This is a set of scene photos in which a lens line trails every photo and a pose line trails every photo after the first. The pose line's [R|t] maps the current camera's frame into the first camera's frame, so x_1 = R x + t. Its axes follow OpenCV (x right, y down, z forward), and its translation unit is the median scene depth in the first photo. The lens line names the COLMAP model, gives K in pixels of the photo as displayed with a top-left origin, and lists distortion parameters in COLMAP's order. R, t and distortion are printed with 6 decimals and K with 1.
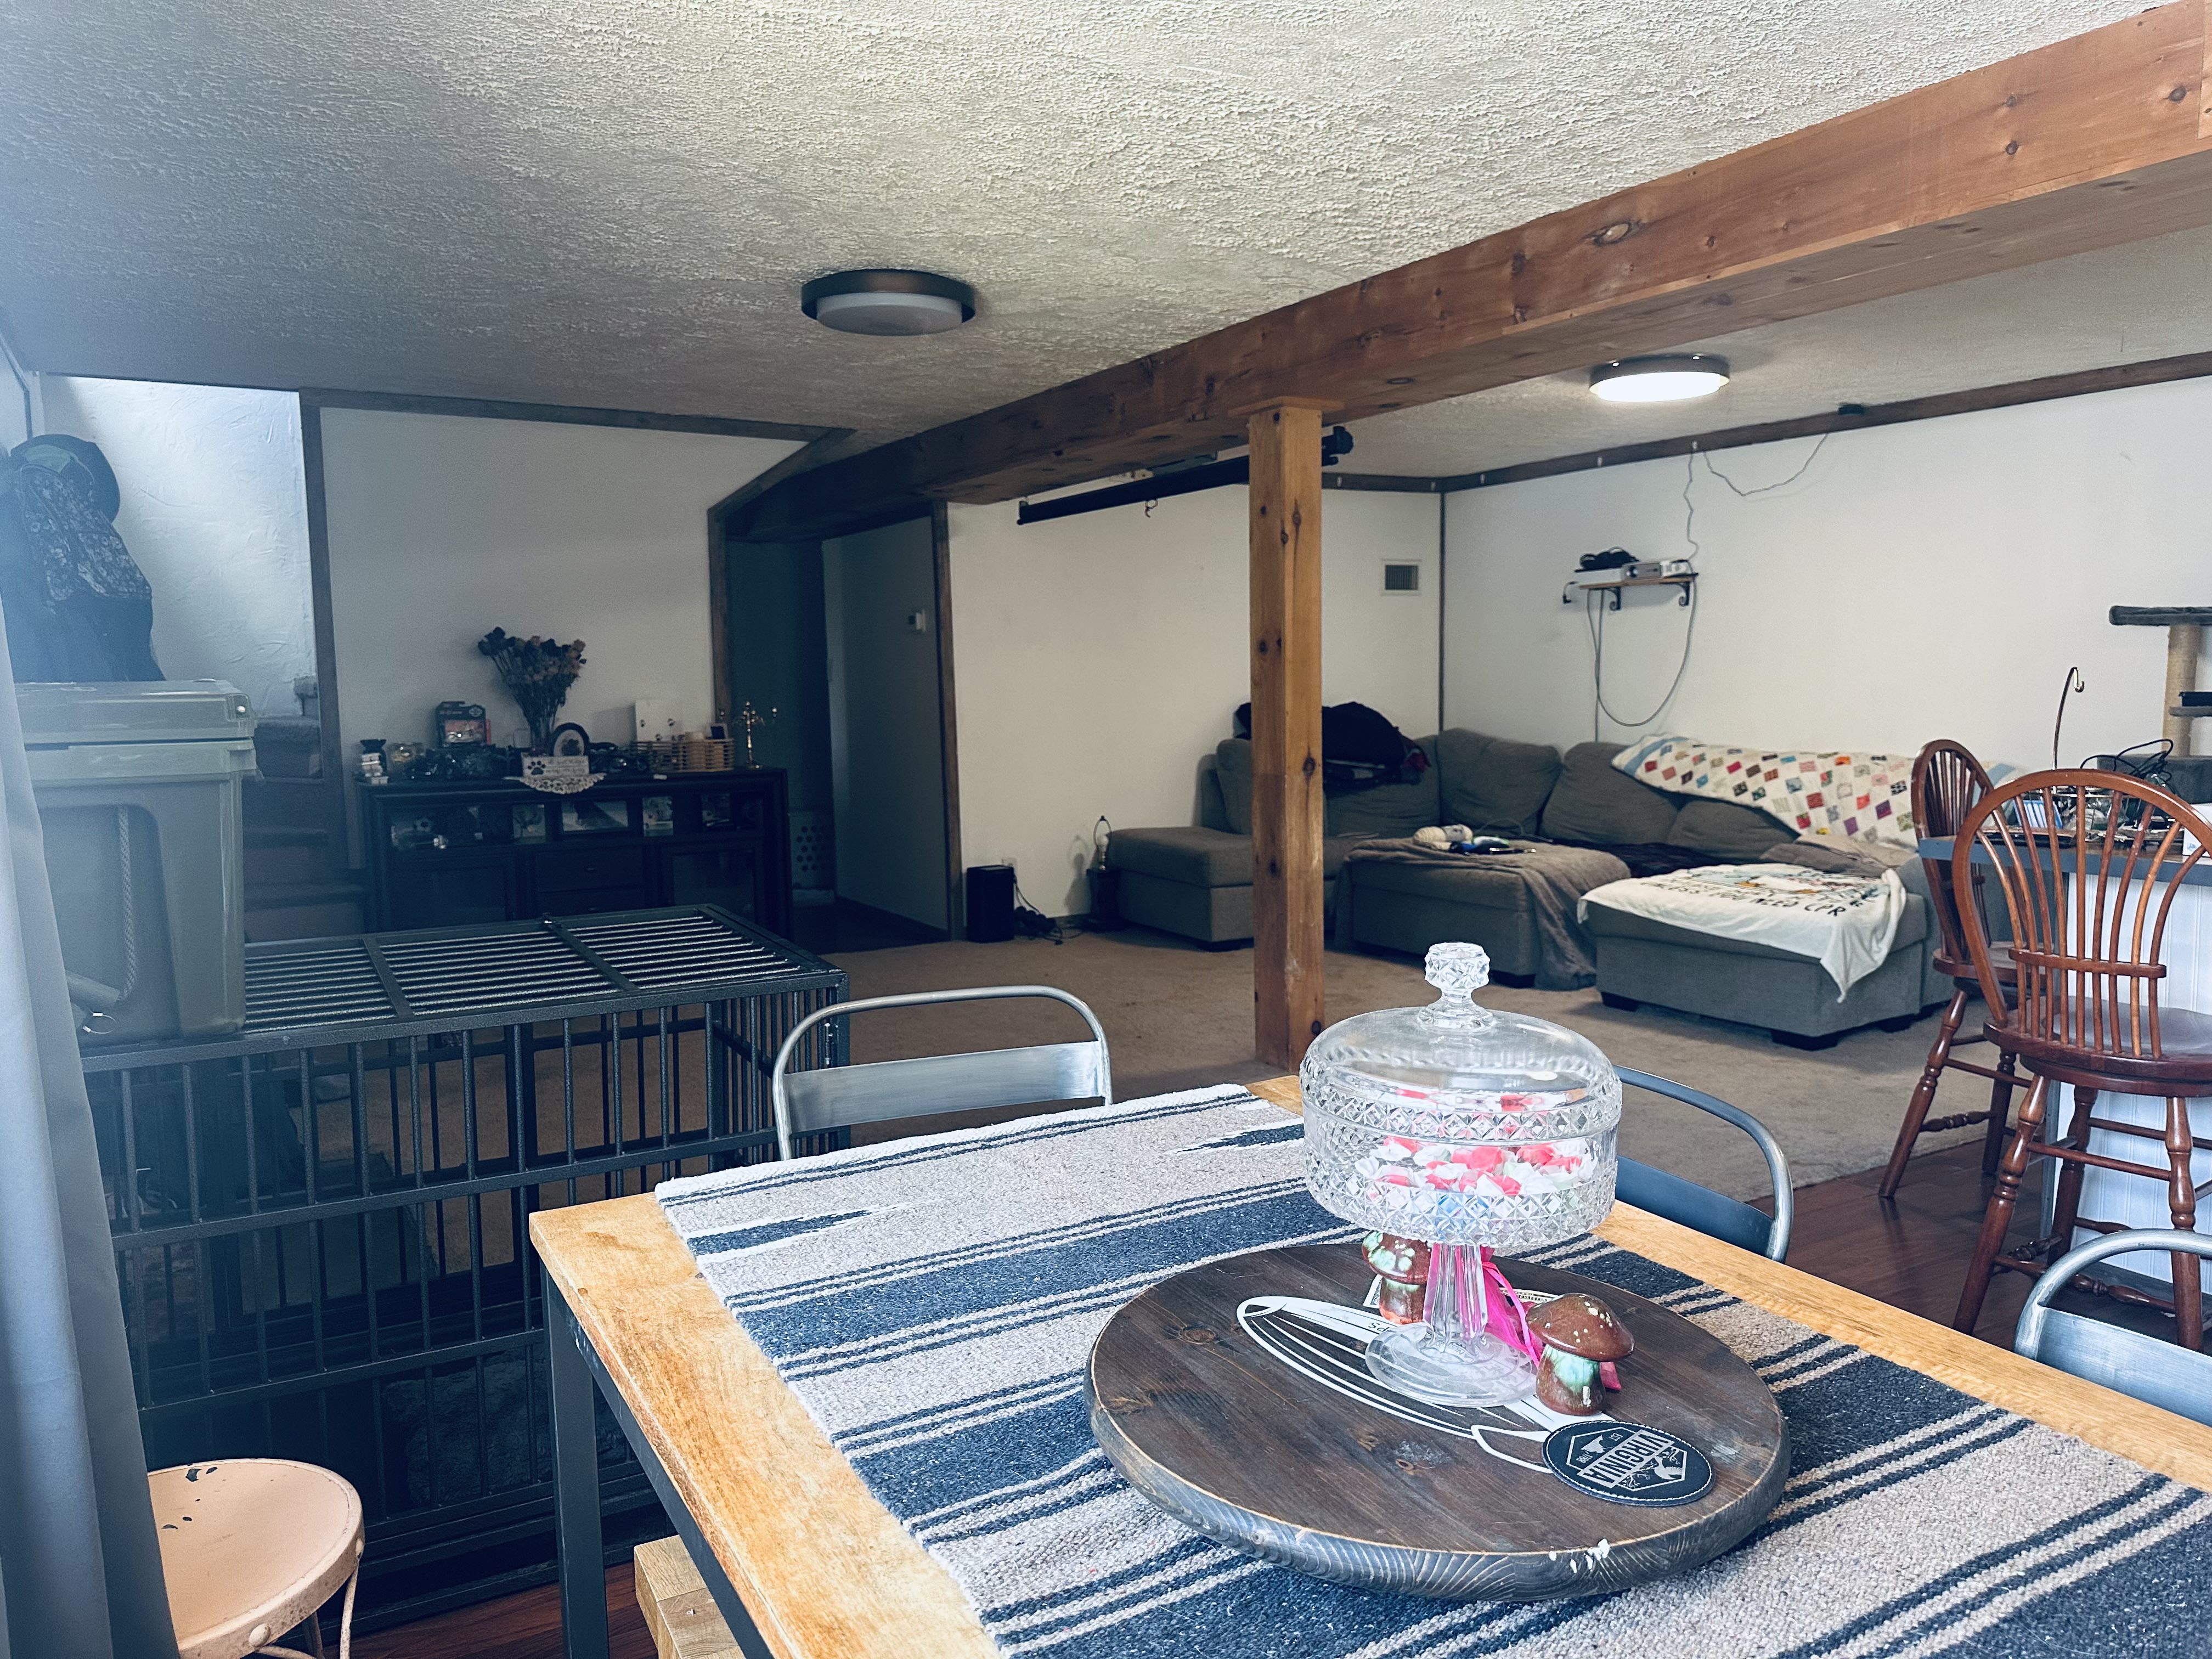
lens RADIAL K [[1551.9, 0, 1098.6], [0, 1551.9, 827.4], [0, 0, 1]] dist [0.053314, -0.064319]
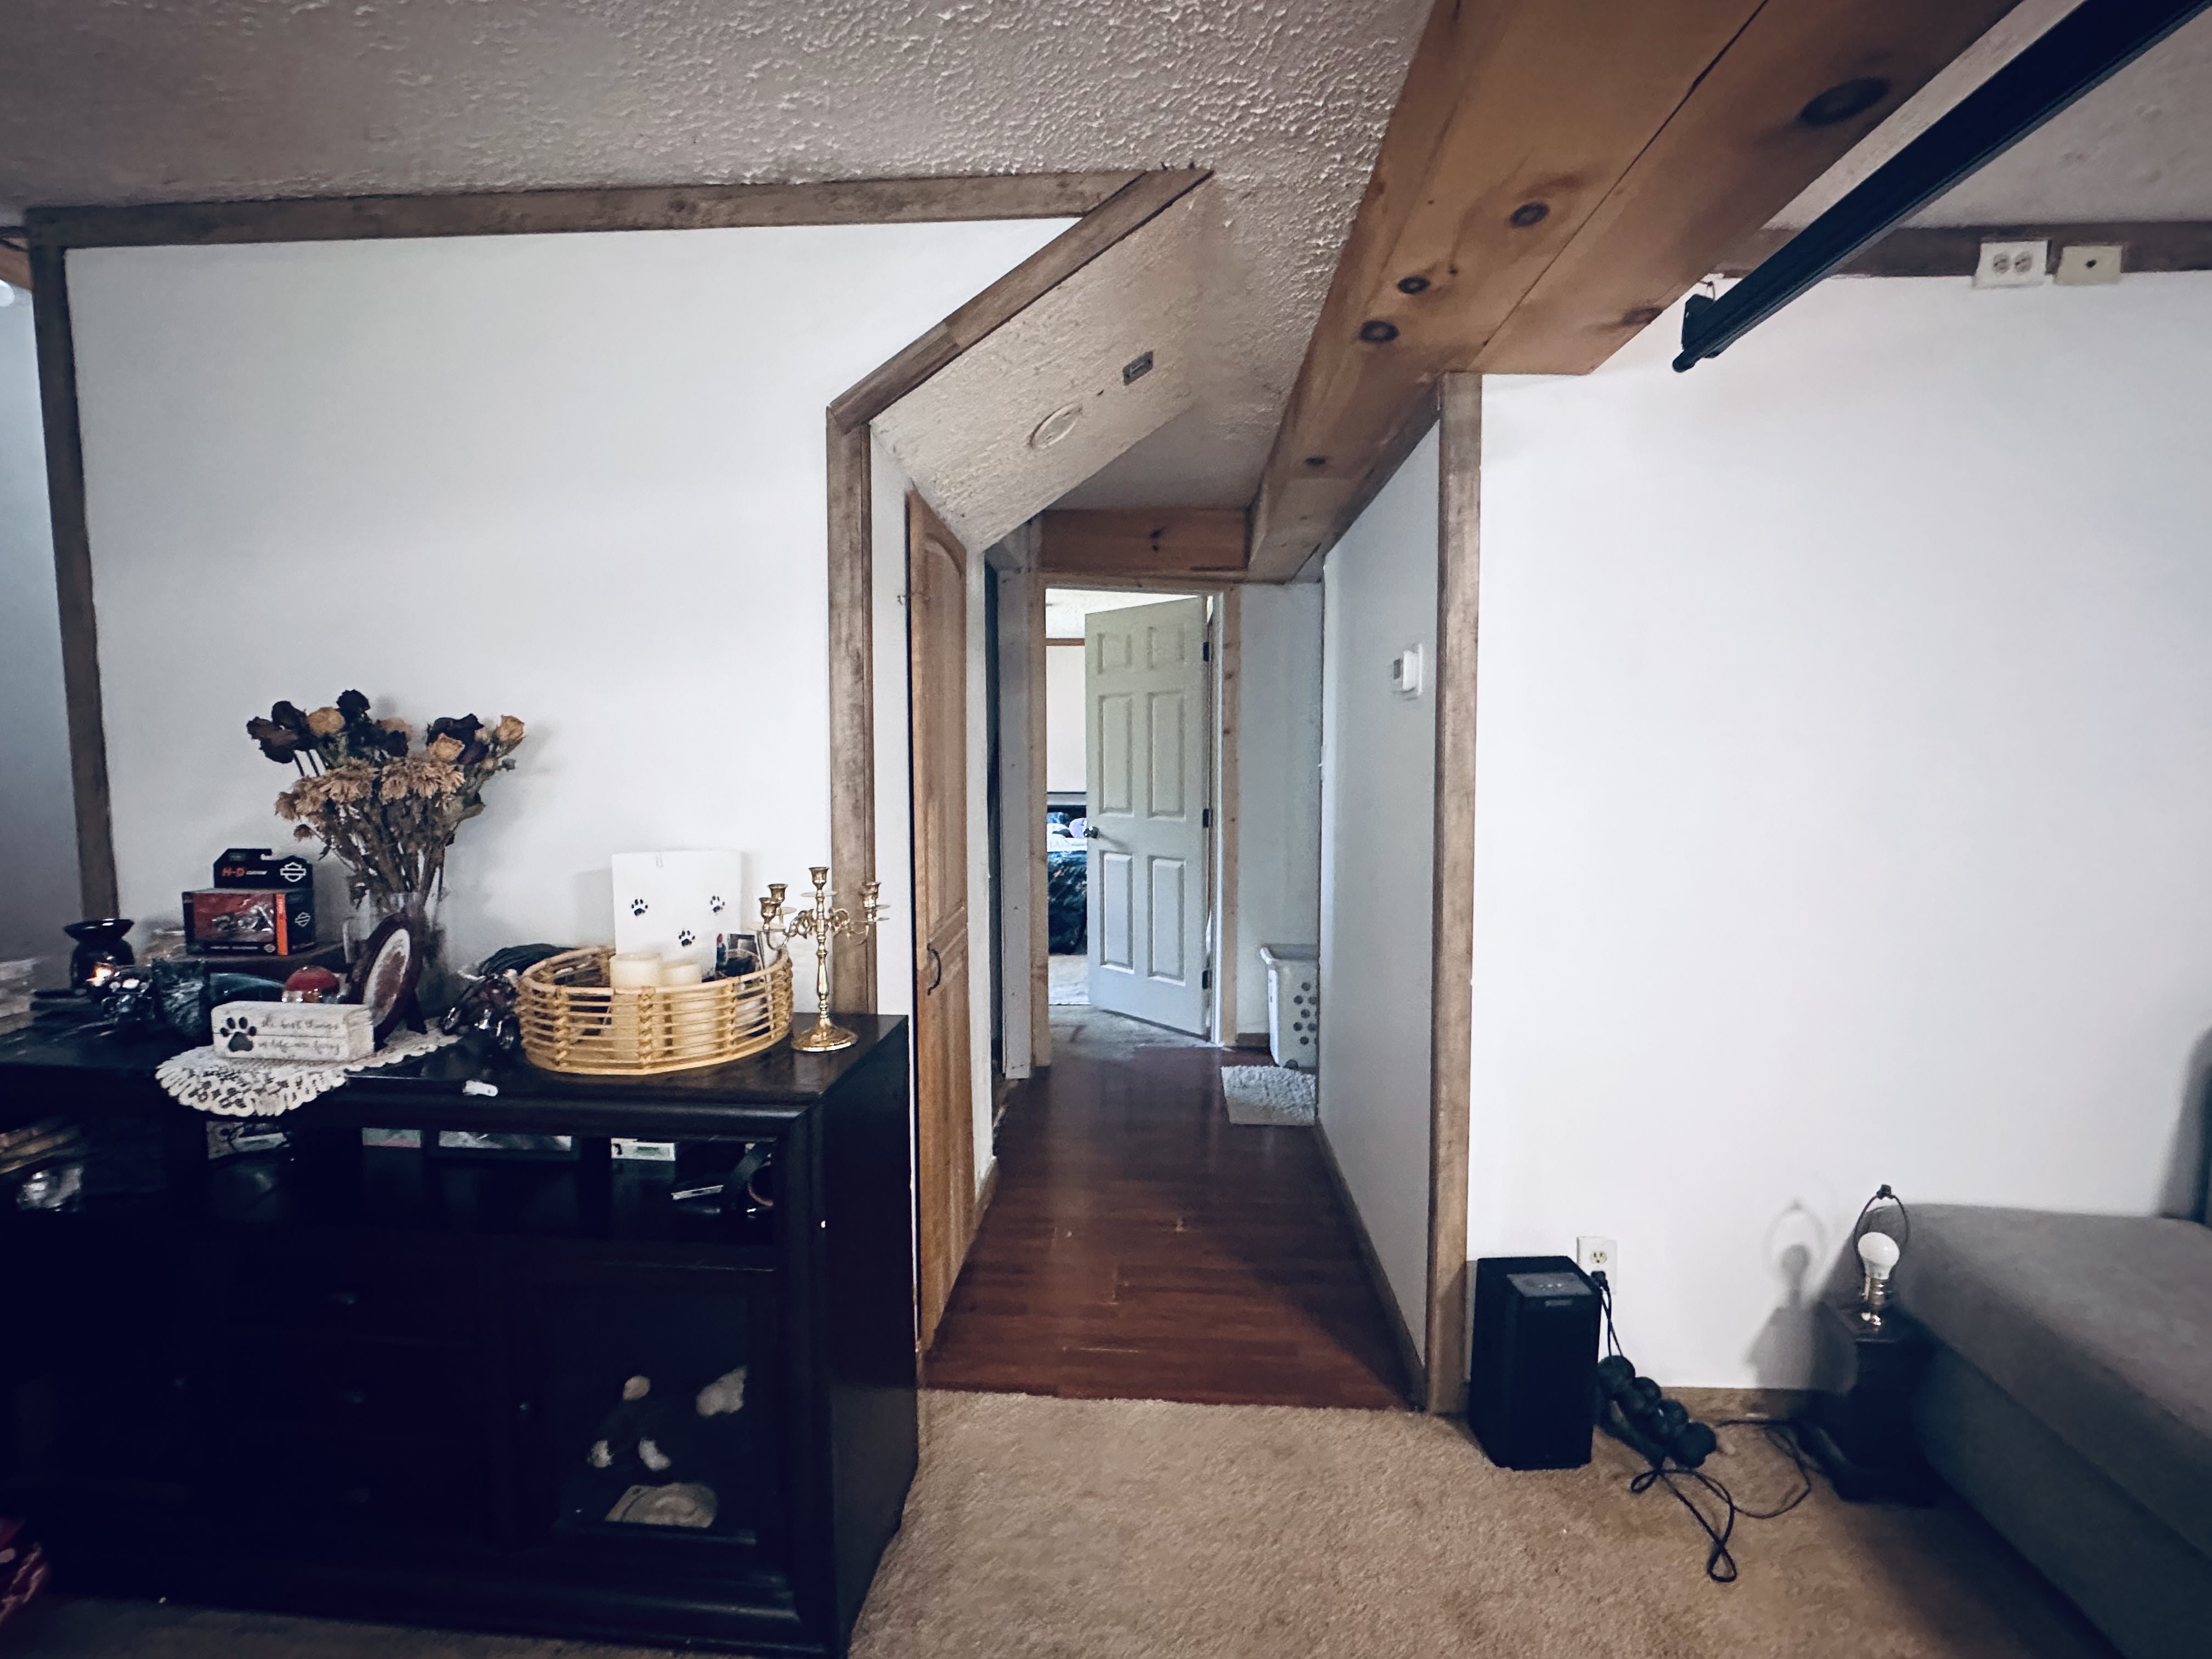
lens RADIAL K [[972.1, 0, 1102.6], [0, 972.1, 844.7], [0, 0, 1]] dist [0.004803, 0.000264]
pose [[0.833026, 0.063443, -0.549584, -0.031456], [-0.061480, 0.997866, 0.022003, -0.083953], [0.549807, 0.015459, 0.835149, 0.724344]]
